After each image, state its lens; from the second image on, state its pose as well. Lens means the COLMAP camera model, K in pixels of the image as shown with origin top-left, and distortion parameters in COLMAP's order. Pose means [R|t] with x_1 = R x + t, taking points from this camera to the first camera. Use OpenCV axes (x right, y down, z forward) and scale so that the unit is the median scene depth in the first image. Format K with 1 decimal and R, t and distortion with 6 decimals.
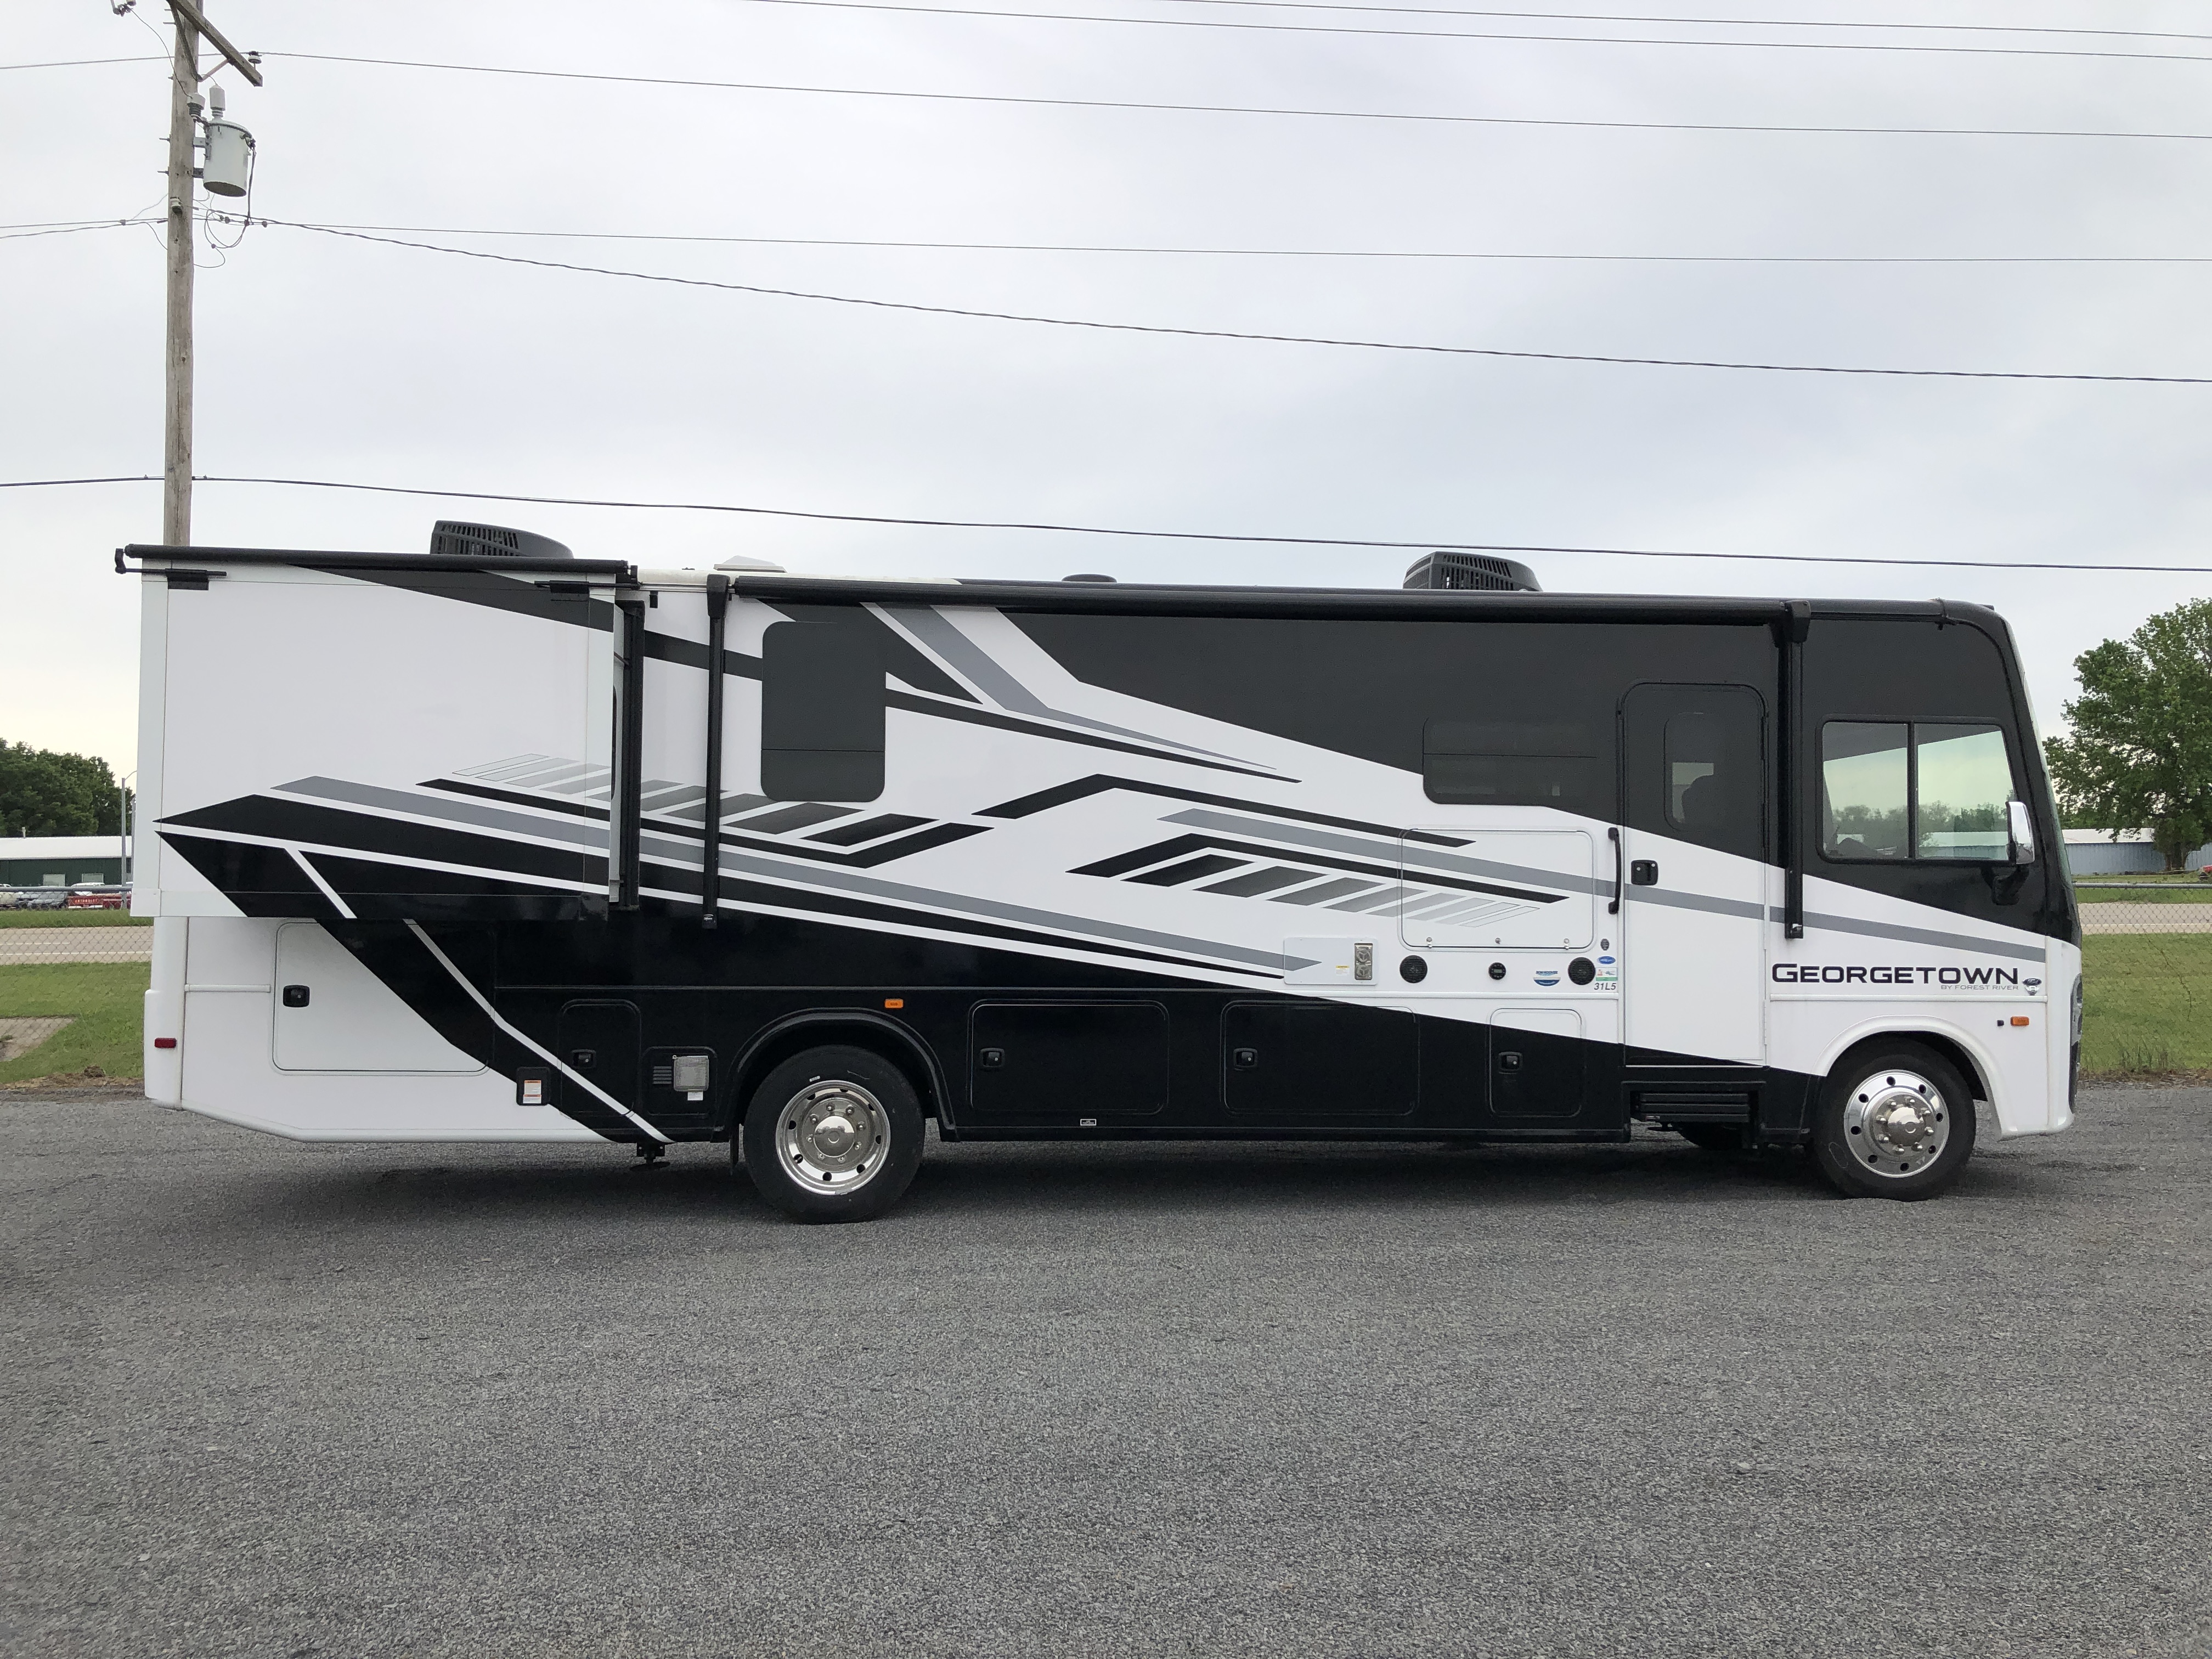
lens RADIAL K [[1806.9, 0, 1109.1], [0, 1806.9, 824.5], [0, 0, 1]] dist [0.018975, -0.026364]
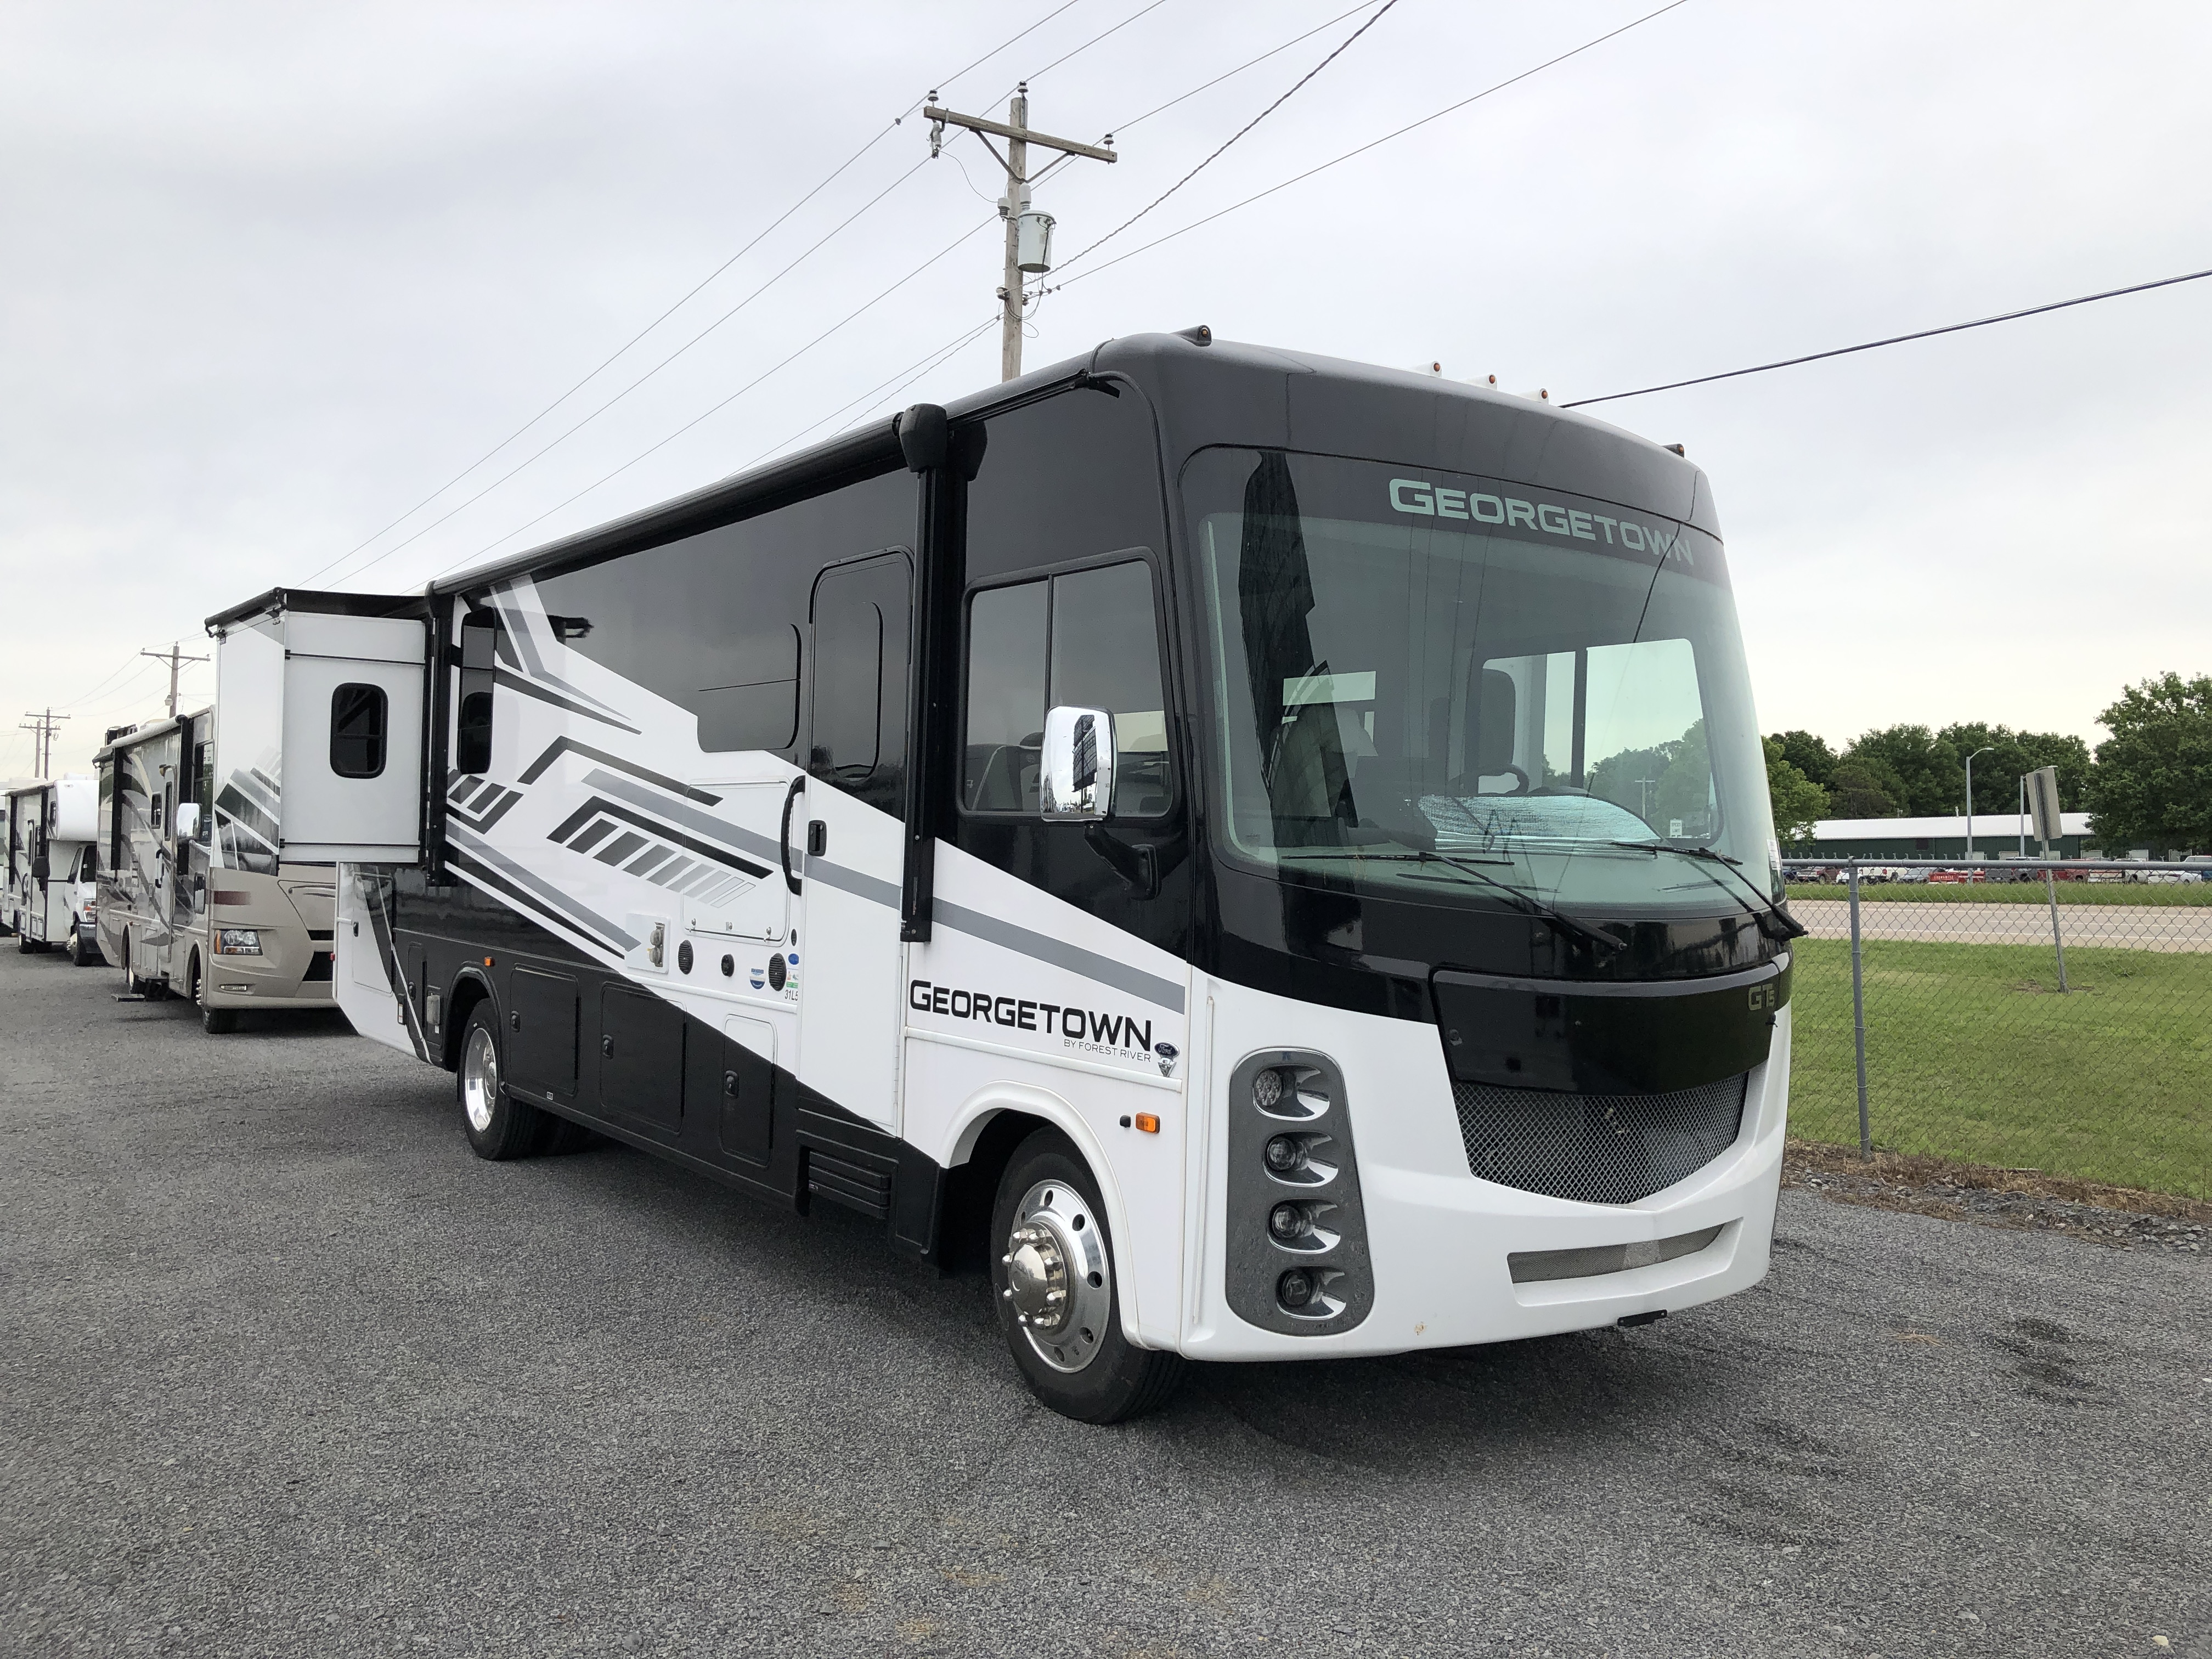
lens RADIAL K [[1806.9, 0, 1112.6], [0, 1806.9, 816.8], [0, 0, 1]] dist [0.018975, -0.026364]
pose [[0.515947, -0.011631, -0.856542, 0.945141], [0.018238, 0.999830, -0.002591, 0.022306], [0.856427, -0.014284, 0.516071, 0.729348]]
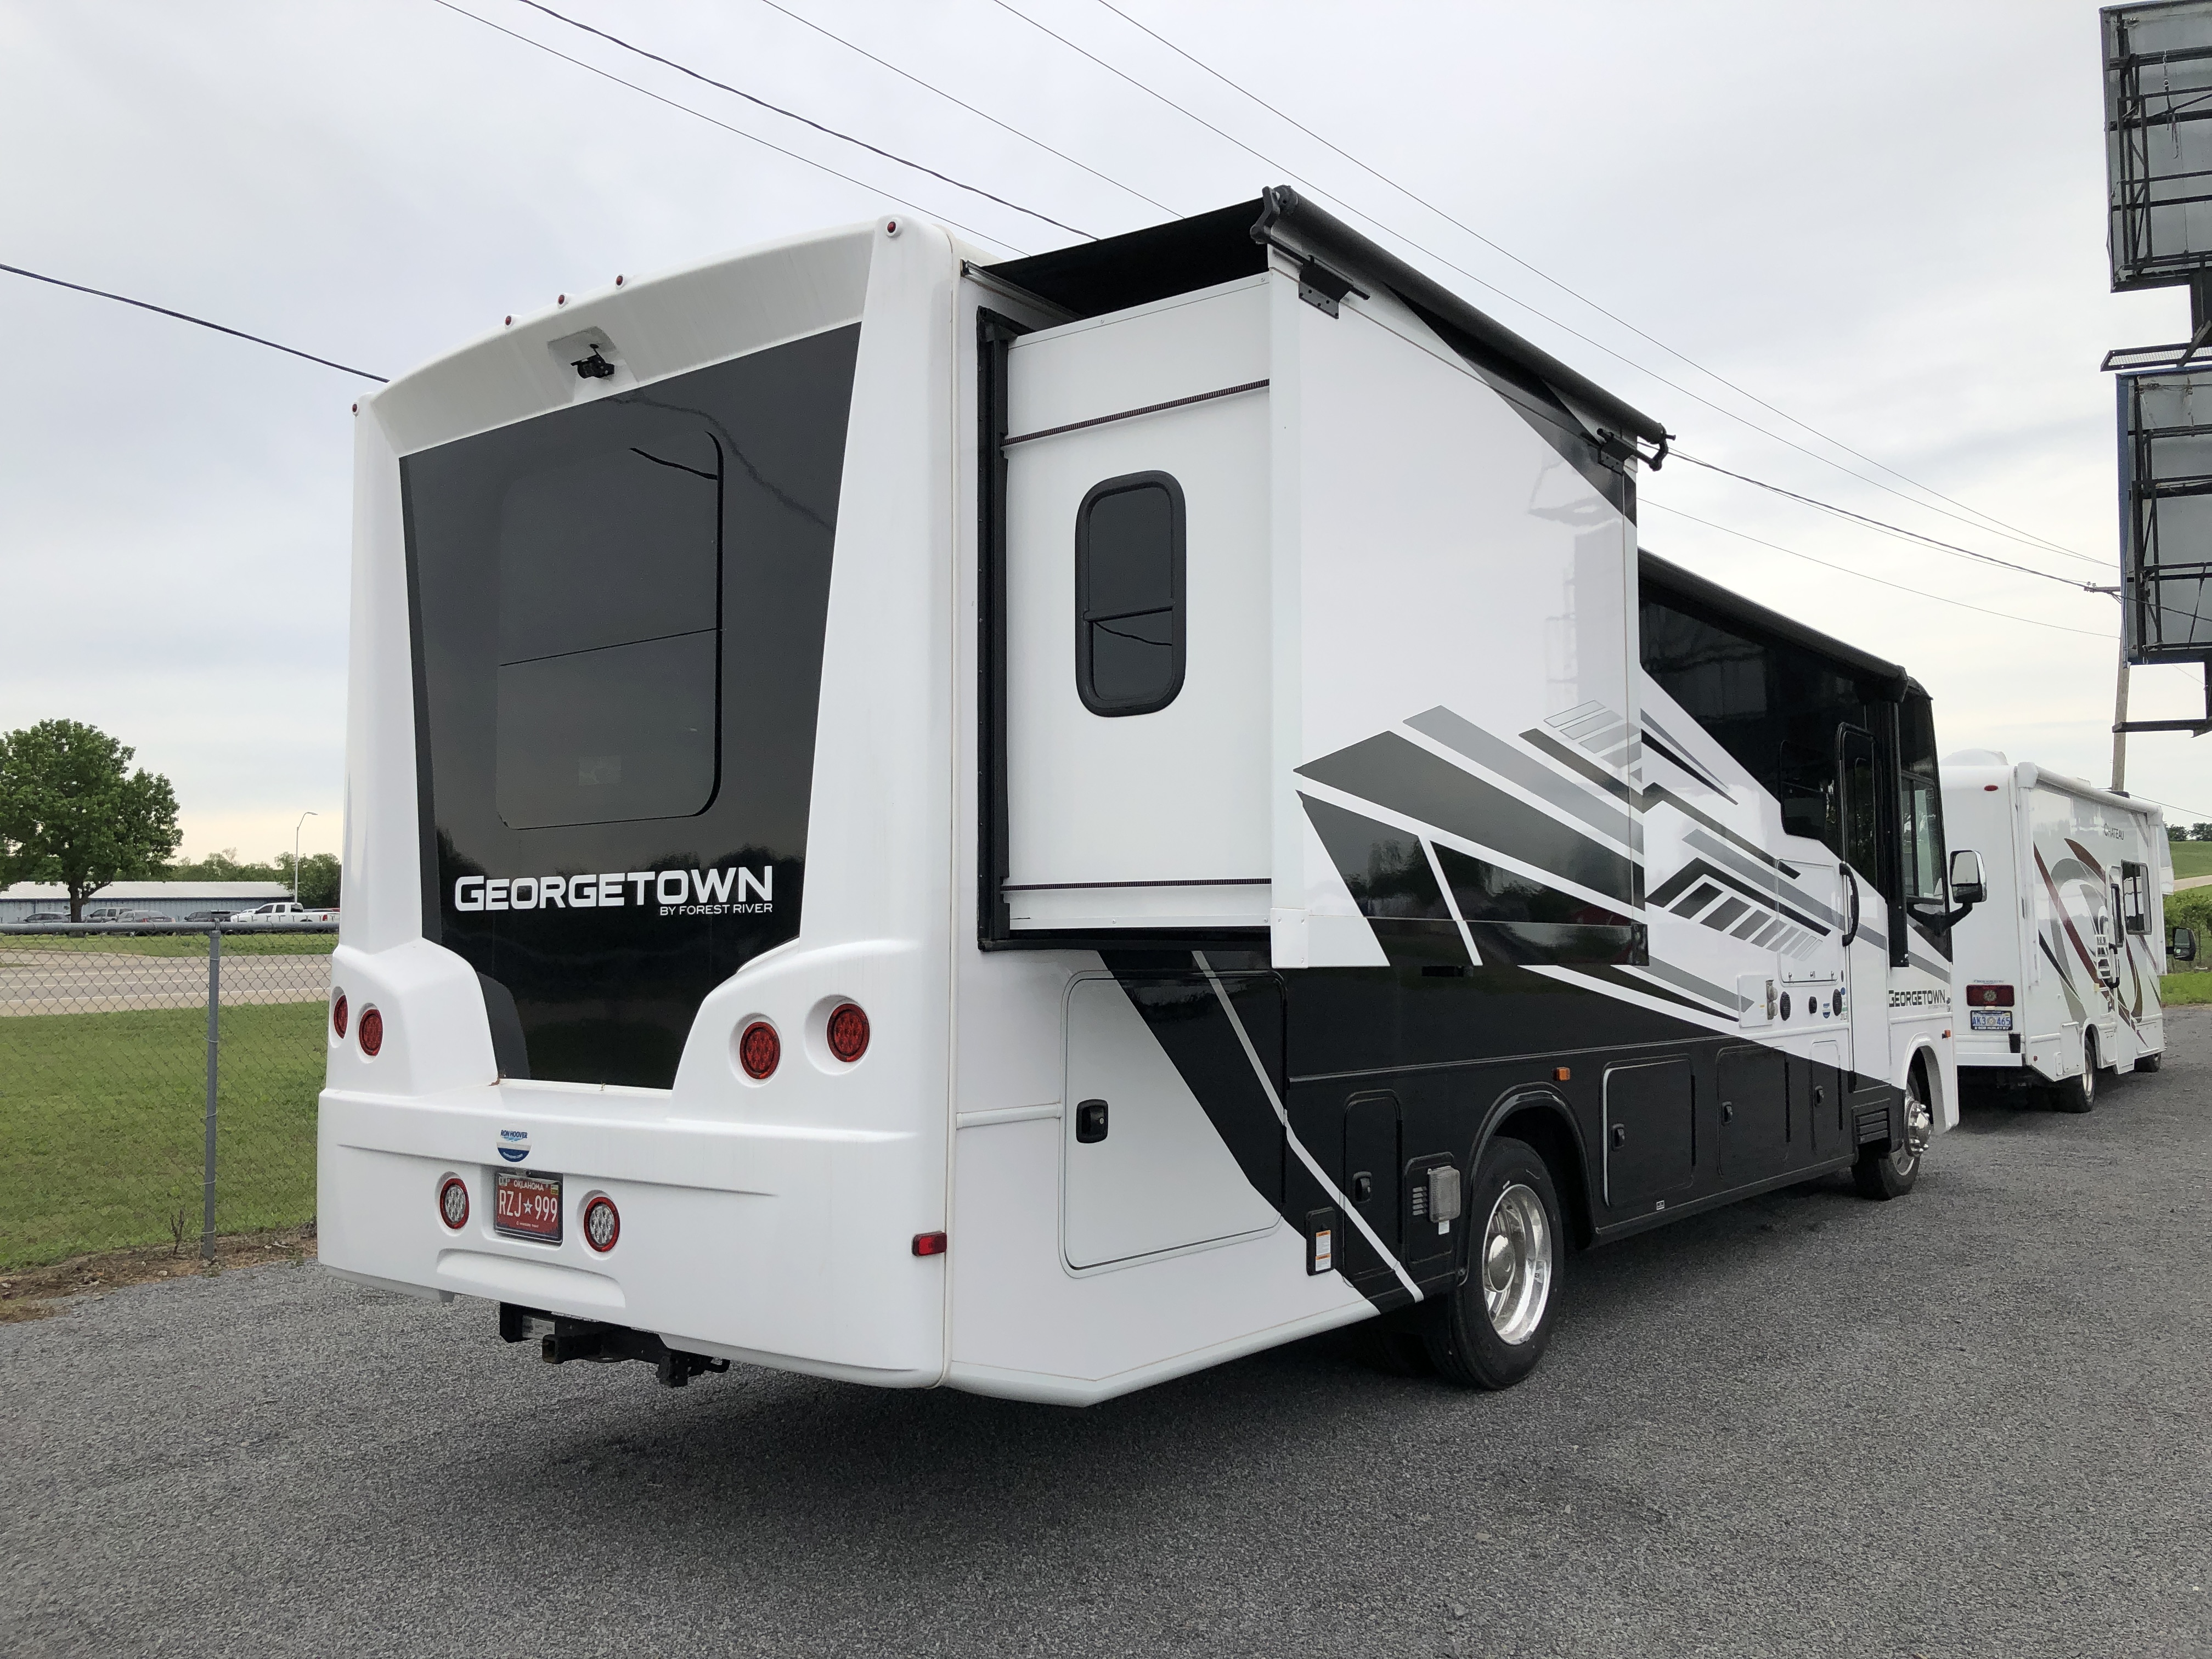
lens RADIAL K [[1806.9, 0, 1091.5], [0, 1806.9, 830.3], [0, 0, 1]] dist [0.018975, -0.026364]
pose [[0.678127, 0.039973, 0.733857, -0.772522], [-0.024753, 0.999196, -0.031552, 0.026034], [-0.734528, 0.003231, 0.678571, 0.604814]]
